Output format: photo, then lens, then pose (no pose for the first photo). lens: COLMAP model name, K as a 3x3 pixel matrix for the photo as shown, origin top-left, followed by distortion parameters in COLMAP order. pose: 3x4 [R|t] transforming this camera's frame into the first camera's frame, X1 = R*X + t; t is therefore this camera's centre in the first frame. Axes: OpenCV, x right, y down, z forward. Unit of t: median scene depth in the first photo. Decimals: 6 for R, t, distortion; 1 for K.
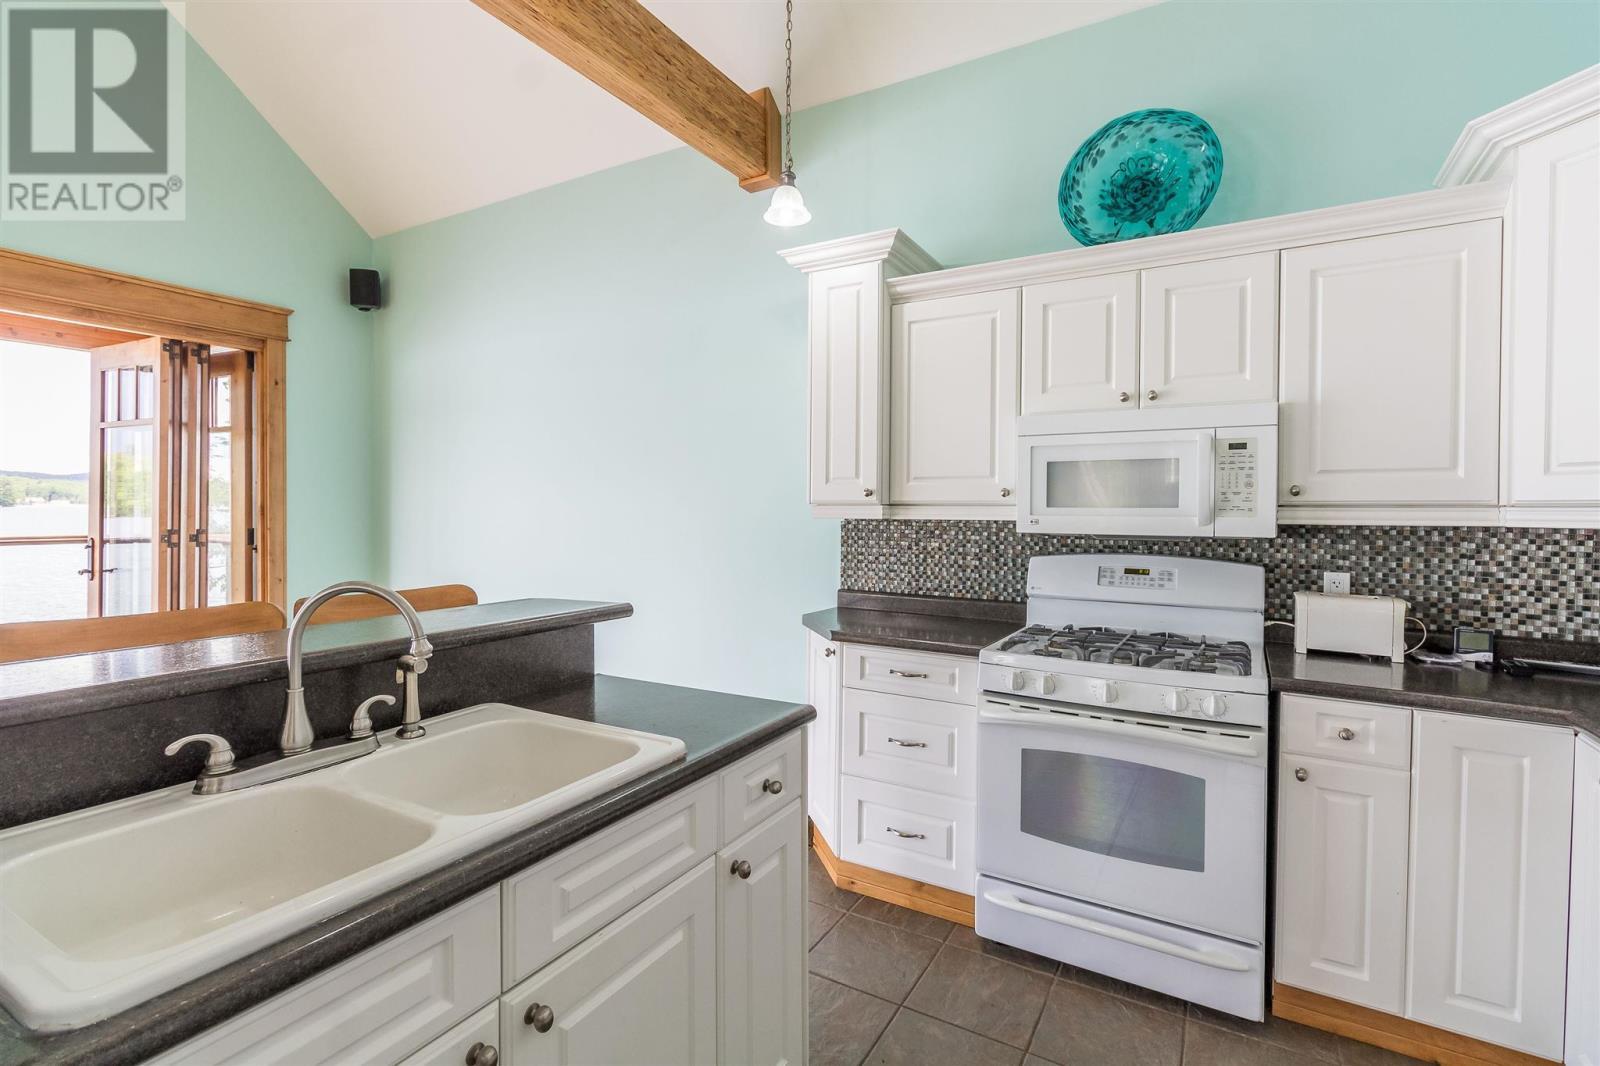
lens RADIAL K [[728.6, 0, 802.5], [0, 728.6, 520.6], [0, 0, 1]] dist [0.000908, -0.000267]
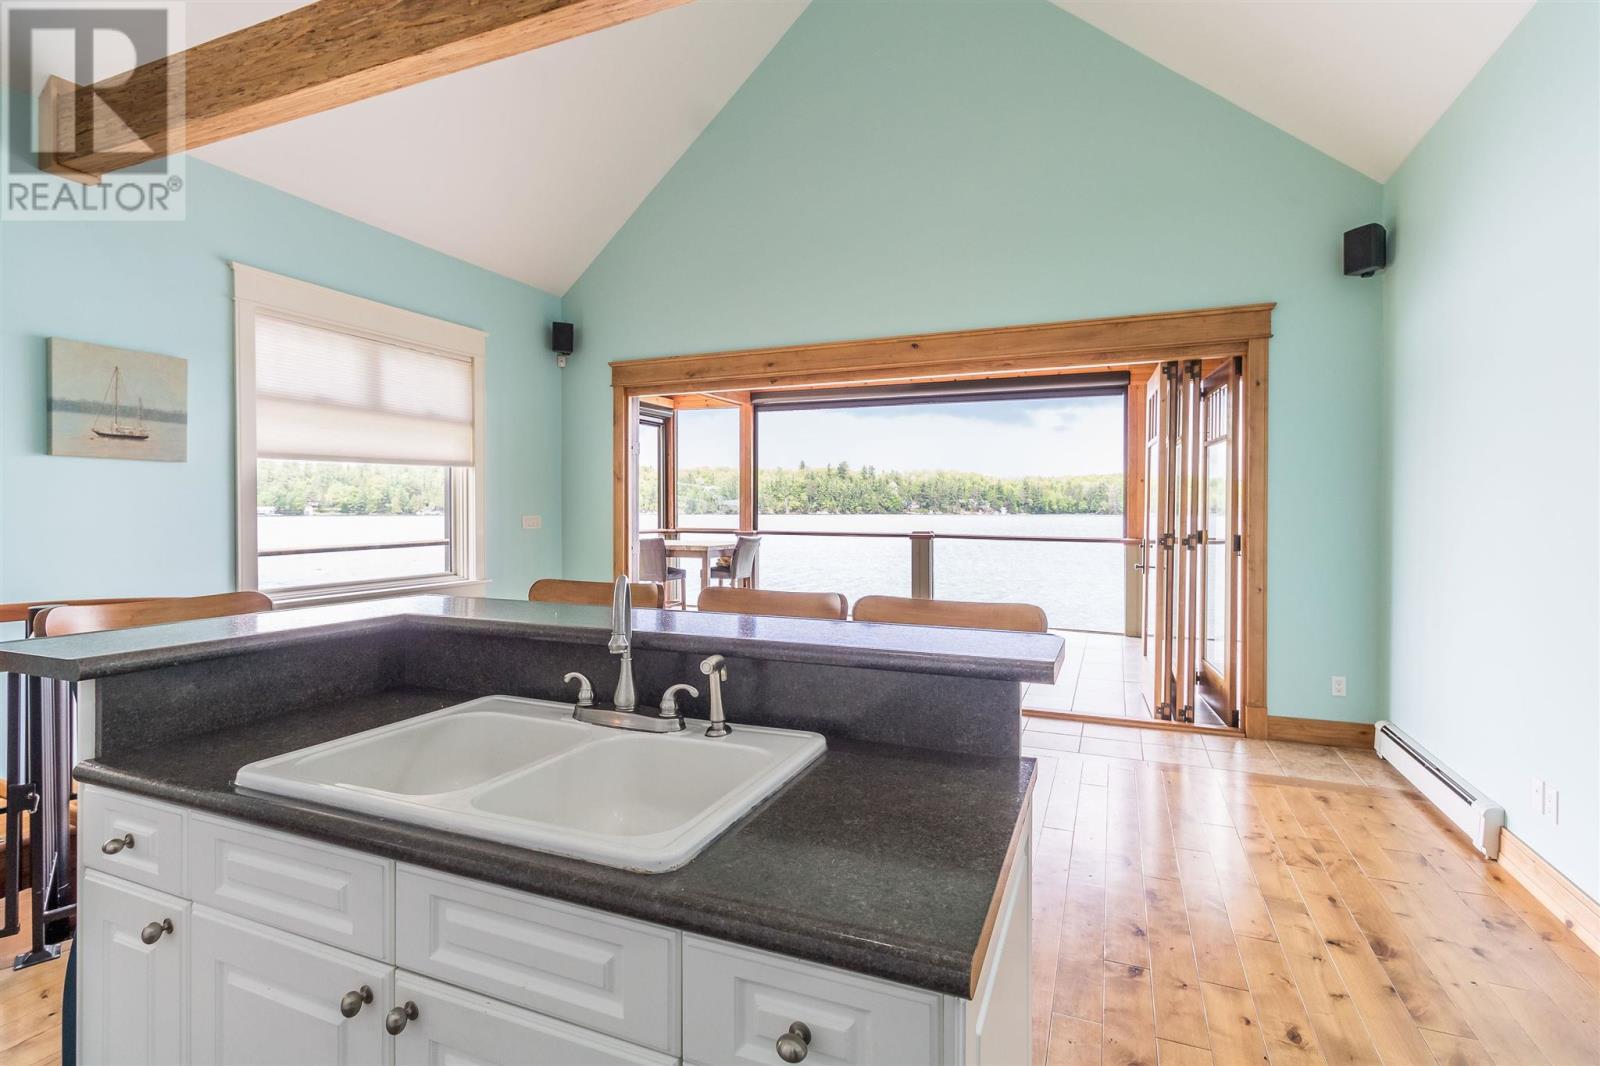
lens RADIAL K [[728.6, 0, 806.2], [0, 728.6, 517.1], [0, 0, 1]] dist [0.000908, -0.000267]
pose [[0.143224, 0.003924, -0.989683, 0.159409], [-0.018269, 0.999832, 0.001320, -0.004512], [0.989522, 0.017891, 0.143272, 0.312609]]
